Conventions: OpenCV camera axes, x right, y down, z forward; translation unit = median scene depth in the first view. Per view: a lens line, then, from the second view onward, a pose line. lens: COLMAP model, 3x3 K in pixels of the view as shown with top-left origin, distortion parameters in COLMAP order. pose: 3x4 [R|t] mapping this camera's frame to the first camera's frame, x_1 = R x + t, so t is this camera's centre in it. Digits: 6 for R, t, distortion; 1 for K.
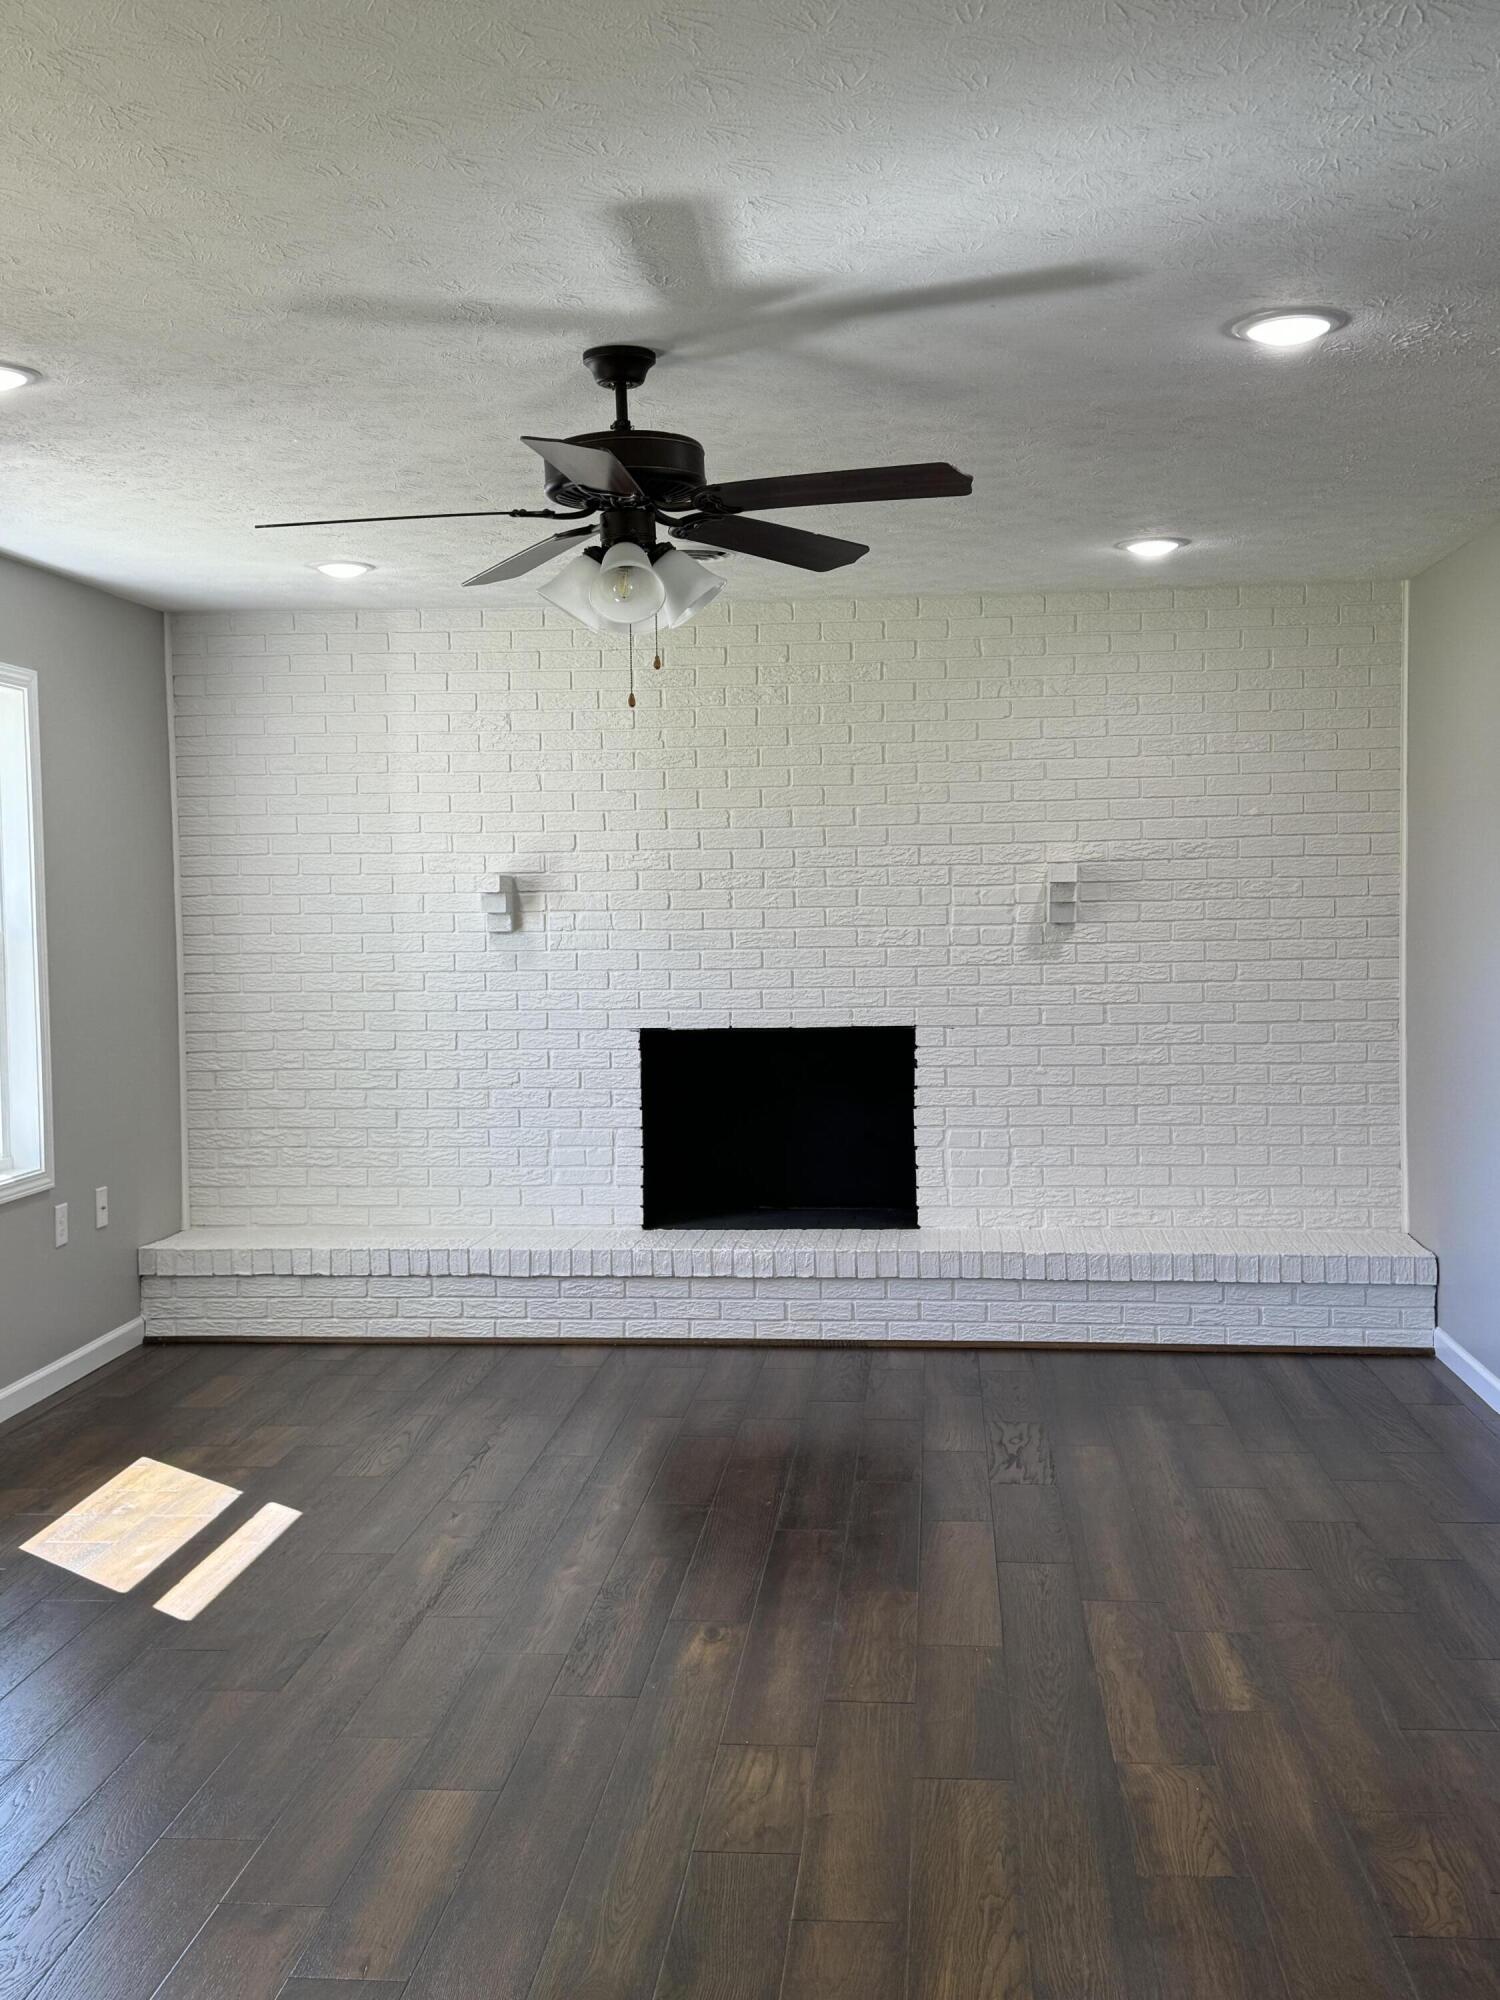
lens RADIAL K [[2062.1, 0, 750.0], [0, 2062.1, 1000.0], [0, 0, 1]] dist [0.196138, -0.359702]
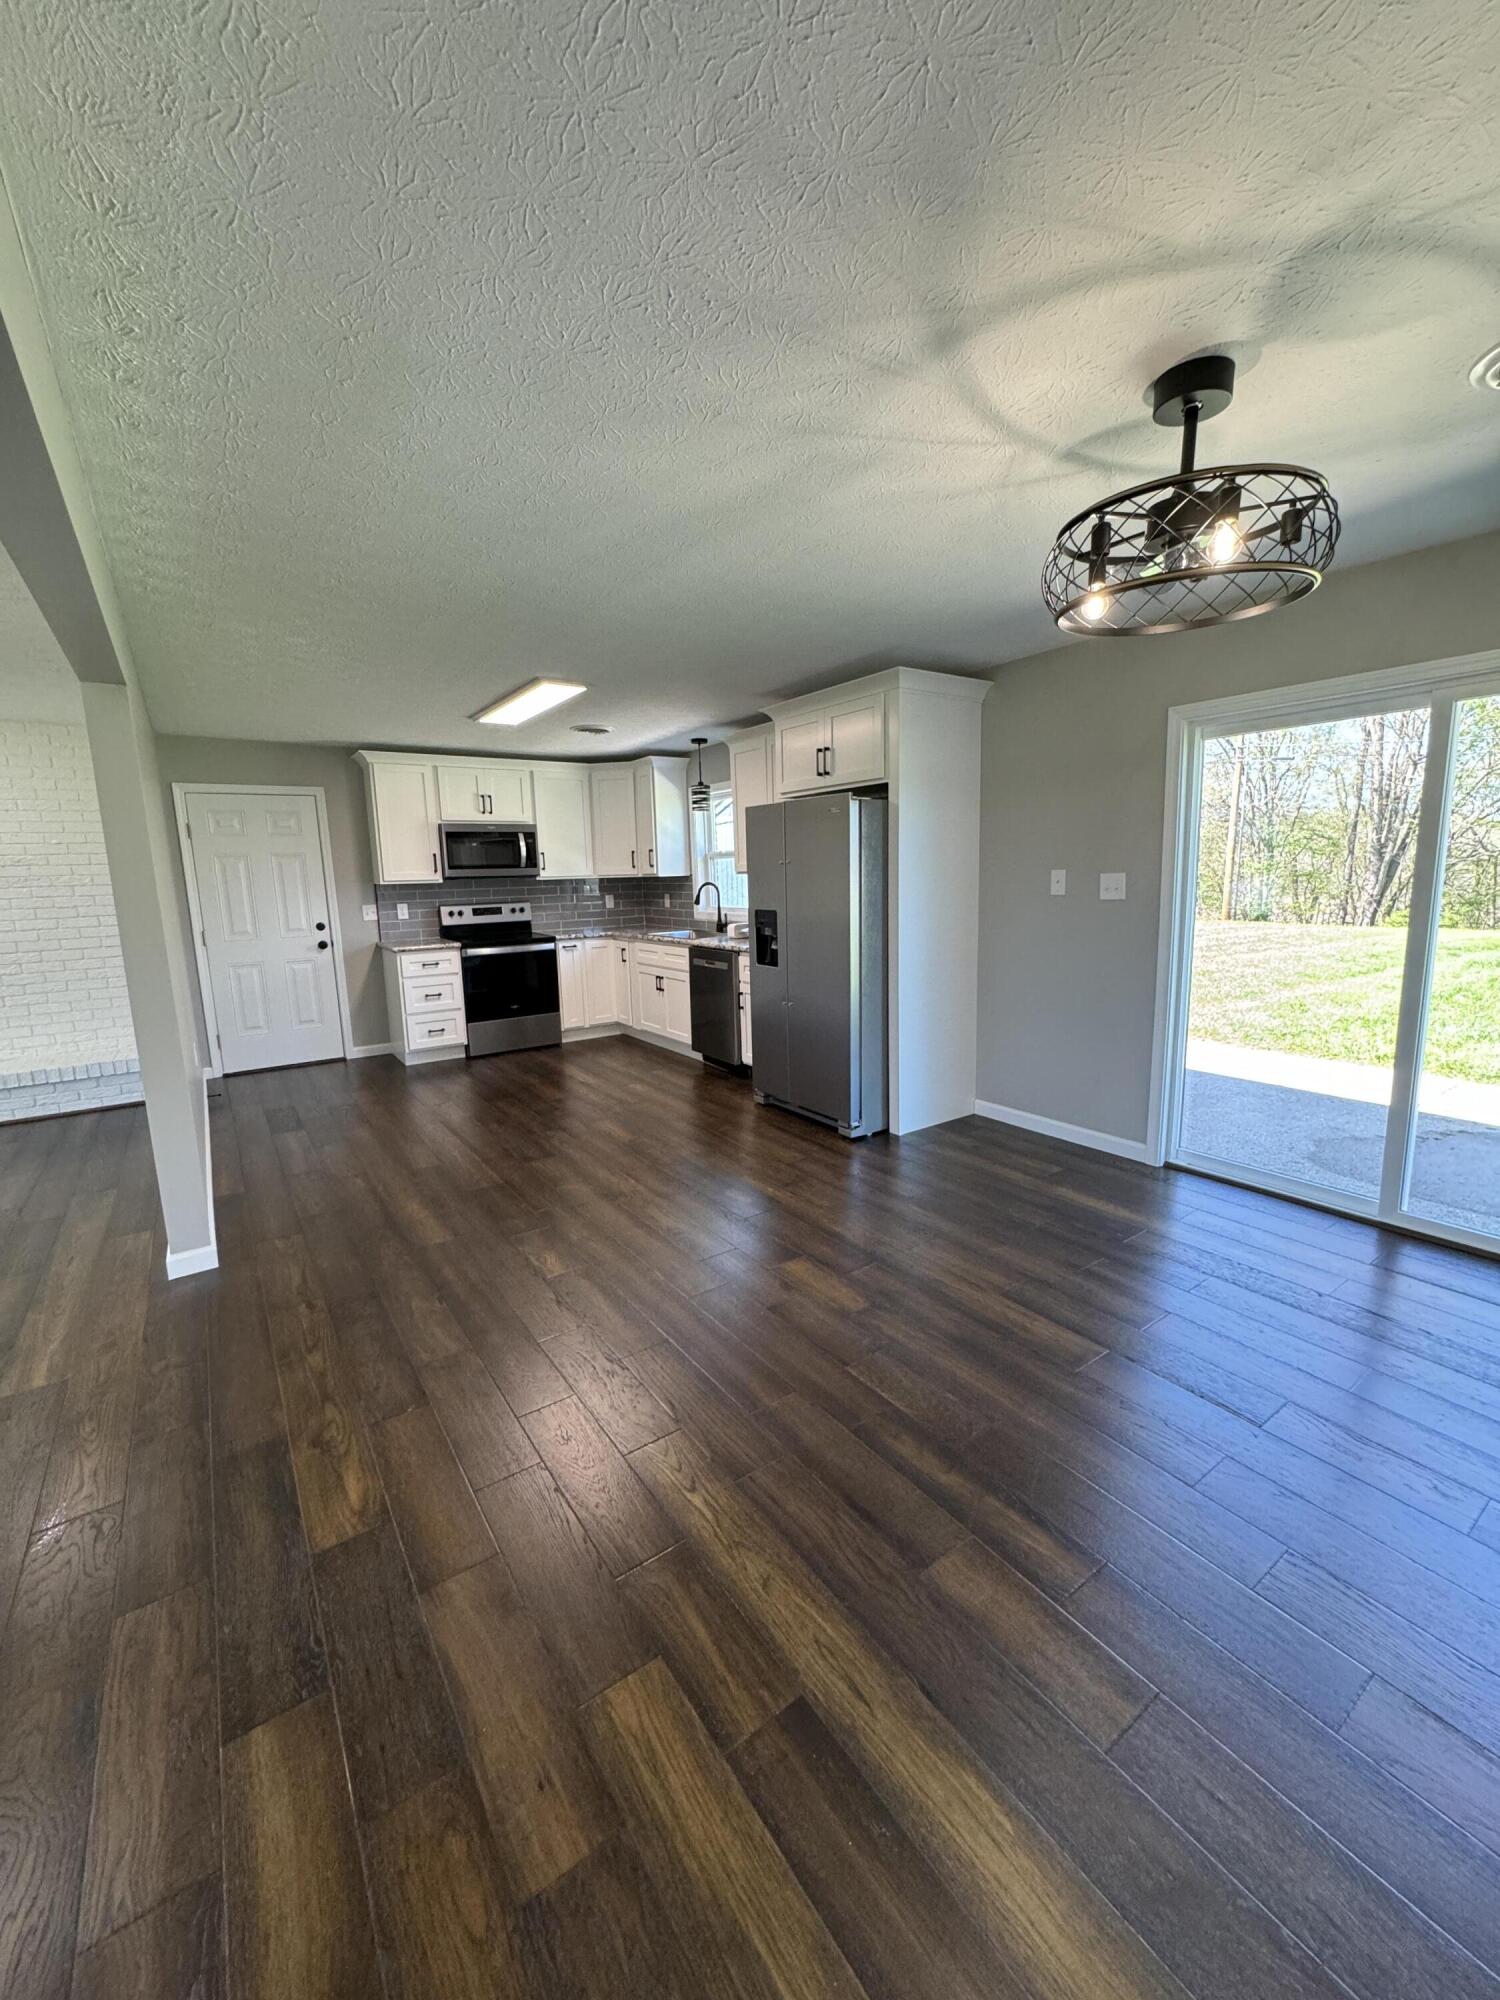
lens RADIAL K [[802.2, 0, 750.0], [0, 802.2, 1000.0], [0, 0, 1]] dist [0.000484, 0.000054]
pose [[0.769068, -0.109069, 0.629792, 0.251216], [0.047236, 0.992337, 0.114173, 0.001789], [-0.637419, -0.058058, 0.768327, -0.002108]]
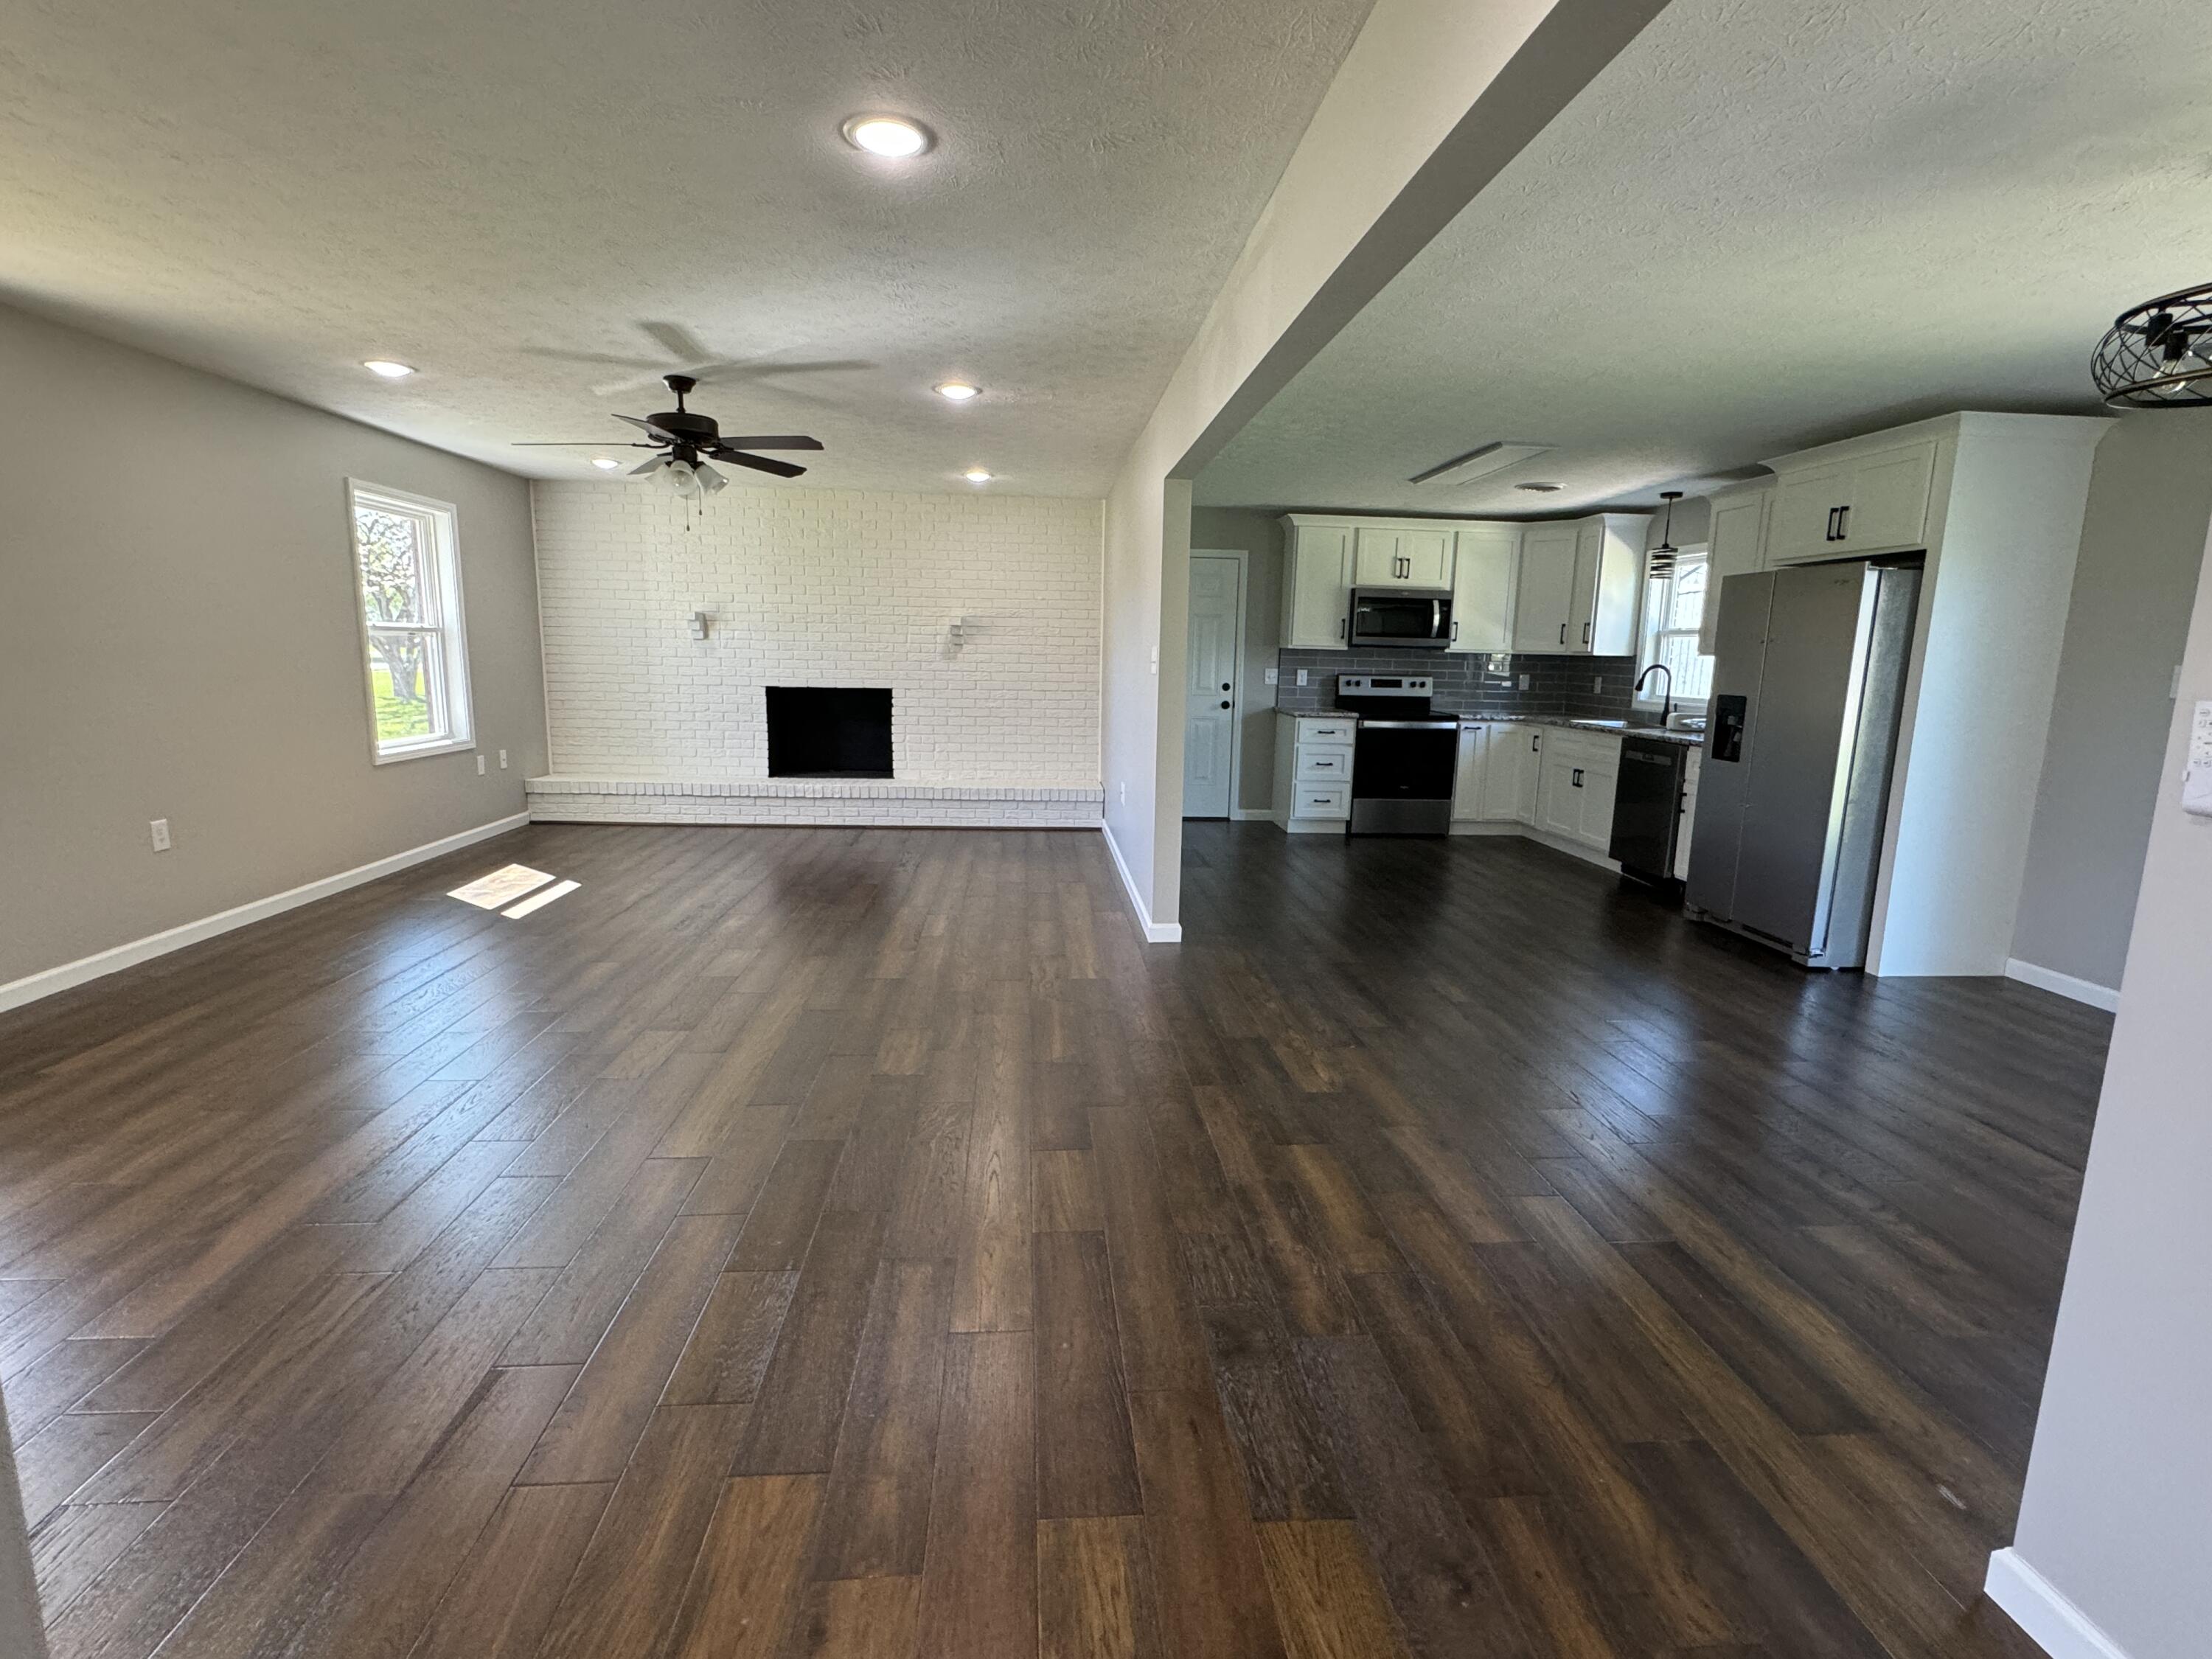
lens RADIAL K [[1033.8, 0, 1106.0], [0, 1033.8, 829.5], [0, 0, 1]] dist [-0.002617, -0.000106]
pose [[0.985595, 0.007137, 0.168972, 0.121545], [-0.027955, 0.992240, 0.121152, 0.022543], [-0.166796, -0.124131, 0.978147, -0.155480]]
